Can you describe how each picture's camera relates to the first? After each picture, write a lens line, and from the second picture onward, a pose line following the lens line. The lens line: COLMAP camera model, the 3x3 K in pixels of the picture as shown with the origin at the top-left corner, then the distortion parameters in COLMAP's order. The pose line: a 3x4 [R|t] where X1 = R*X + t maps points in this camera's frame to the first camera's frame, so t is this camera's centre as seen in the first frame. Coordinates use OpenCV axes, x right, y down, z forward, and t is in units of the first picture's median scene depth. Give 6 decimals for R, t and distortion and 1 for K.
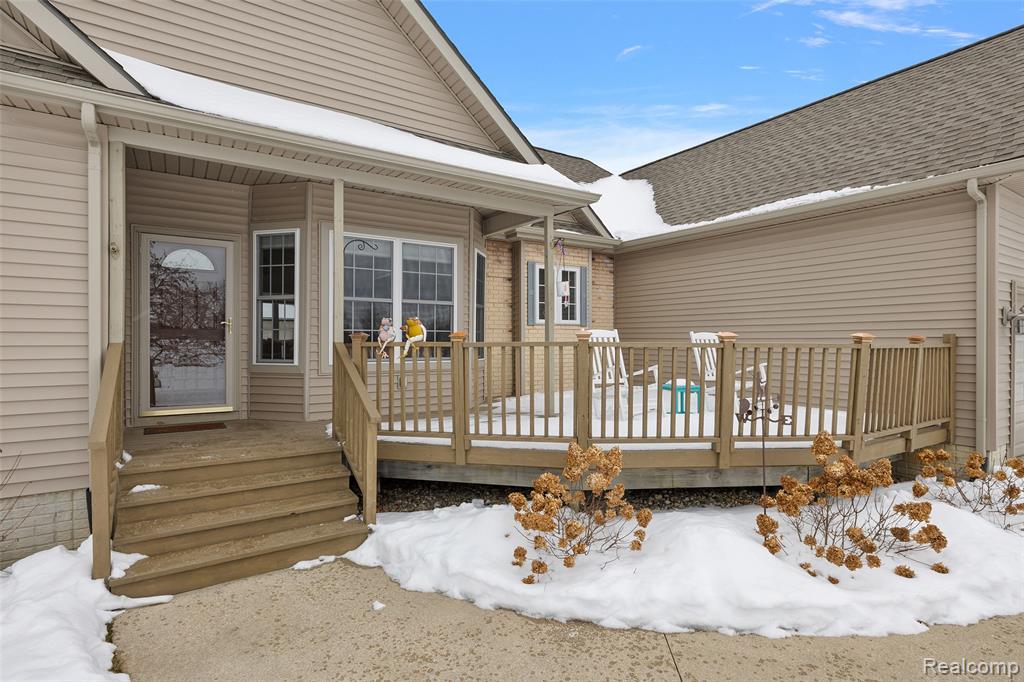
lens RADIAL K [[523.8, 0, 512.0], [0, 523.8, 341.0], [0, 0, 1]] dist [0.004100, 0.000359]
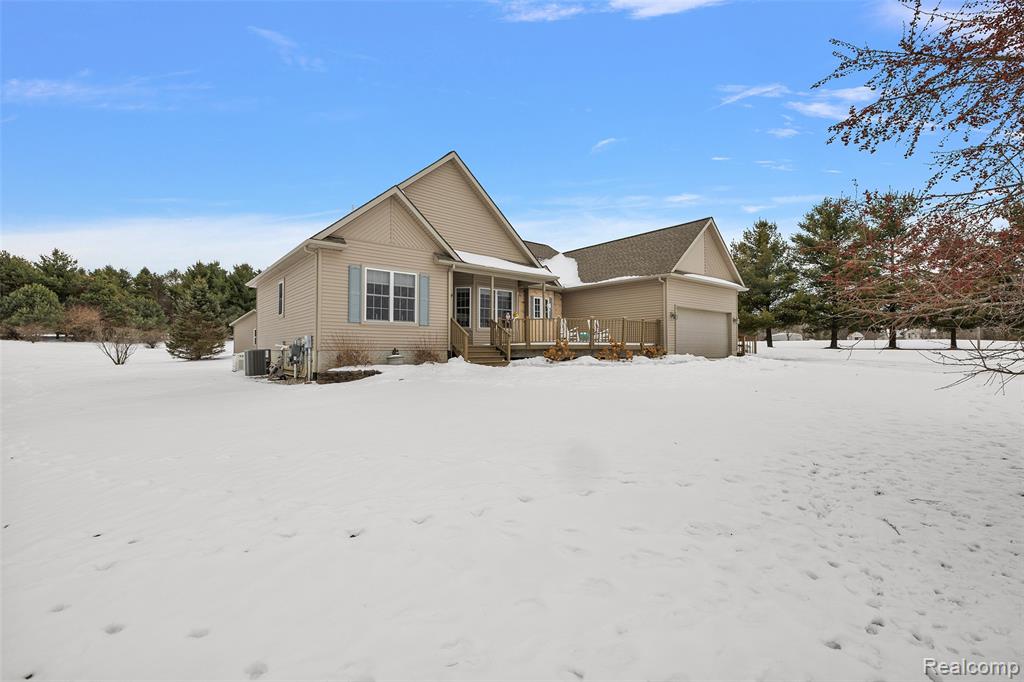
lens RADIAL K [[428.8, 0, 510.2], [0, 428.8, 341.4], [0, 0, 1]] dist [0.000041, 0.000278]
pose [[0.995677, 0.000776, 0.092885, -0.346371], [0.001596, 0.999675, -0.025455, 0.169149], [-0.092874, 0.025493, 0.995351, -1.450696]]
